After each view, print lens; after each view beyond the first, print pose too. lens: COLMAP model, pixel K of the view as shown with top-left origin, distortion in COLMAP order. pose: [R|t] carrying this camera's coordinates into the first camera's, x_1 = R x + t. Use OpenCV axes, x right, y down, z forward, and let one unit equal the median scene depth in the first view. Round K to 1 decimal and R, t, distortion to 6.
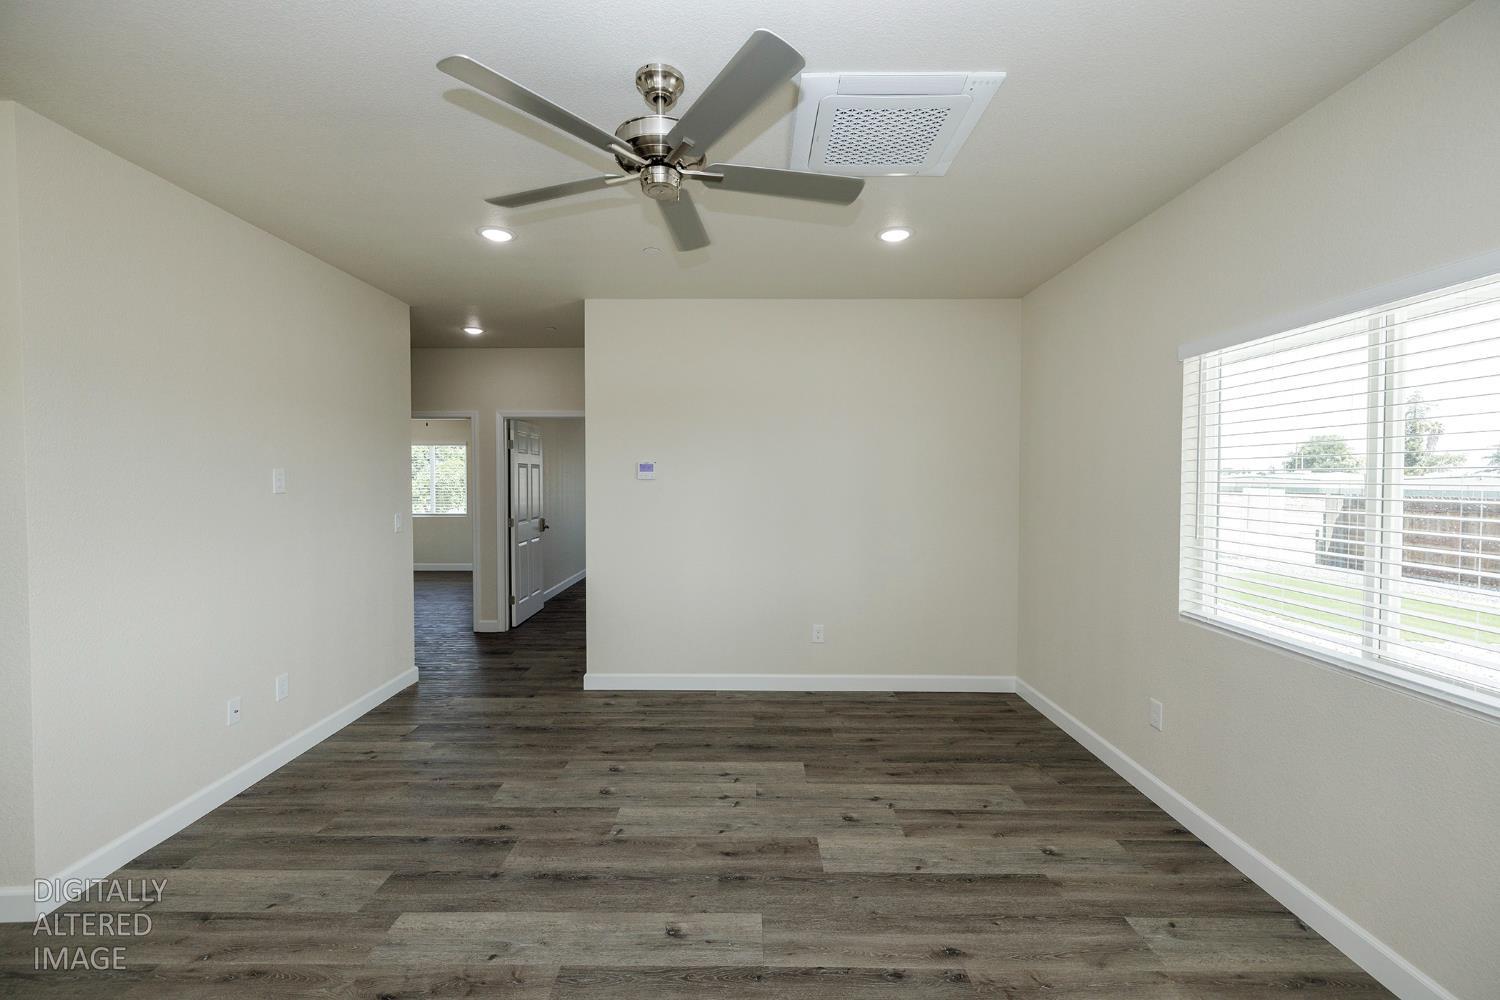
lens RADIAL K [[626.8, 0, 744.3], [0, 626.8, 494.5], [0, 0, 1]] dist [-0.001030, 0.000890]
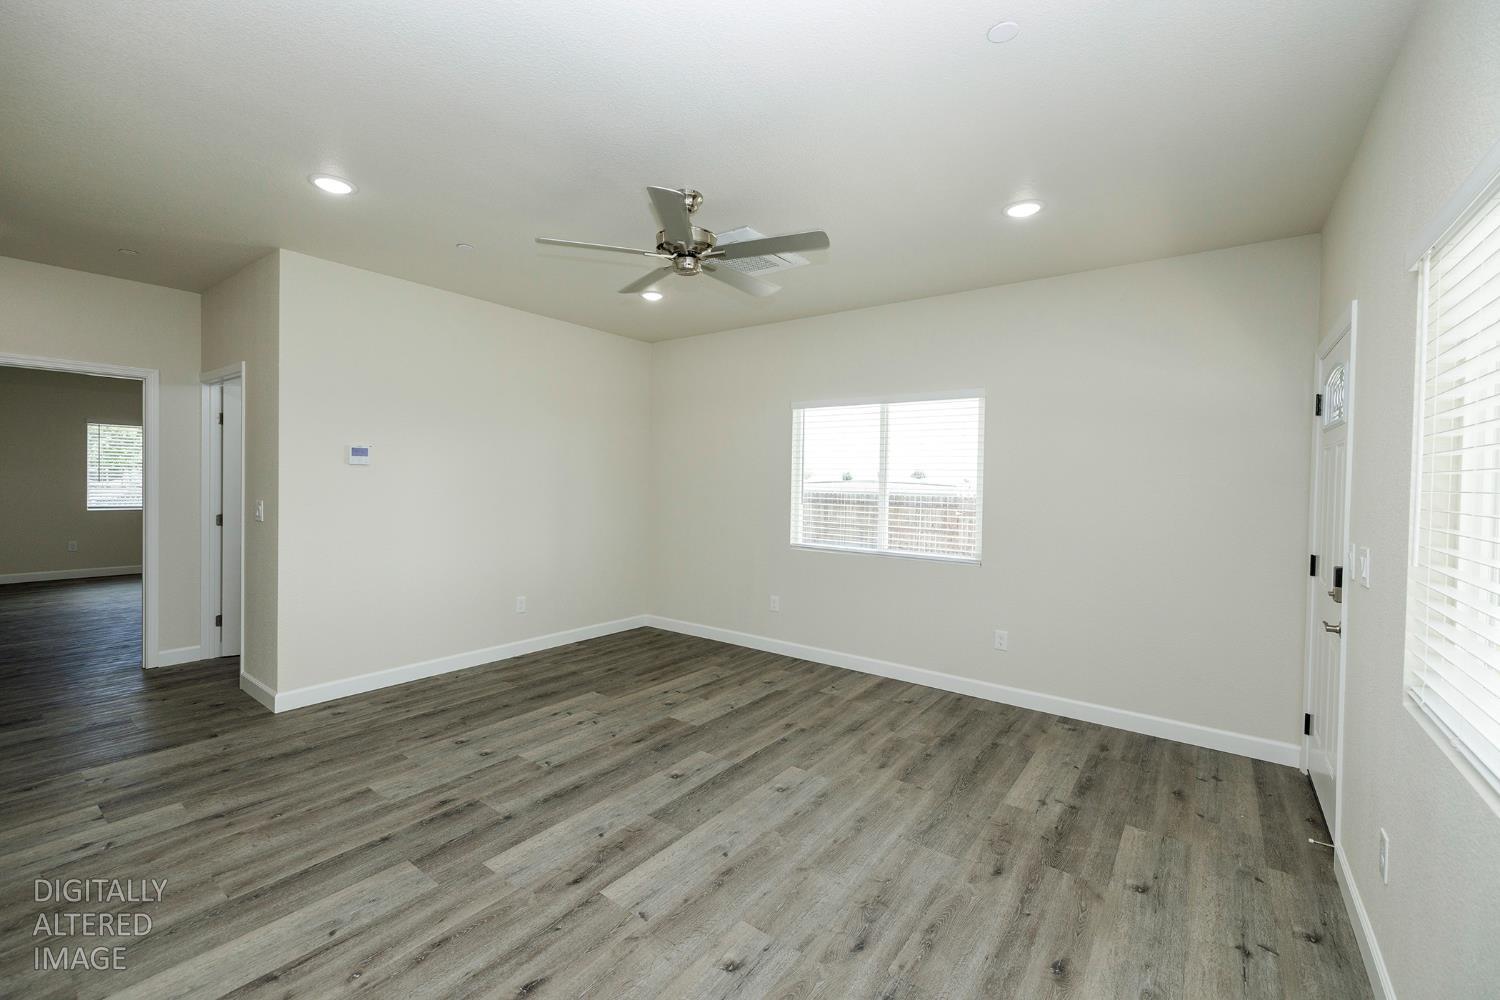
lens RADIAL K [[626.8, 0, 739.3], [0, 626.8, 490.2], [0, 0, 1]] dist [-0.001030, 0.000890]
pose [[0.598365, -0.002470, 0.801220, -0.853157], [0.002713, 0.999996, 0.001057, 0.022116], [-0.801219, 0.001542, 0.598369, 0.003731]]
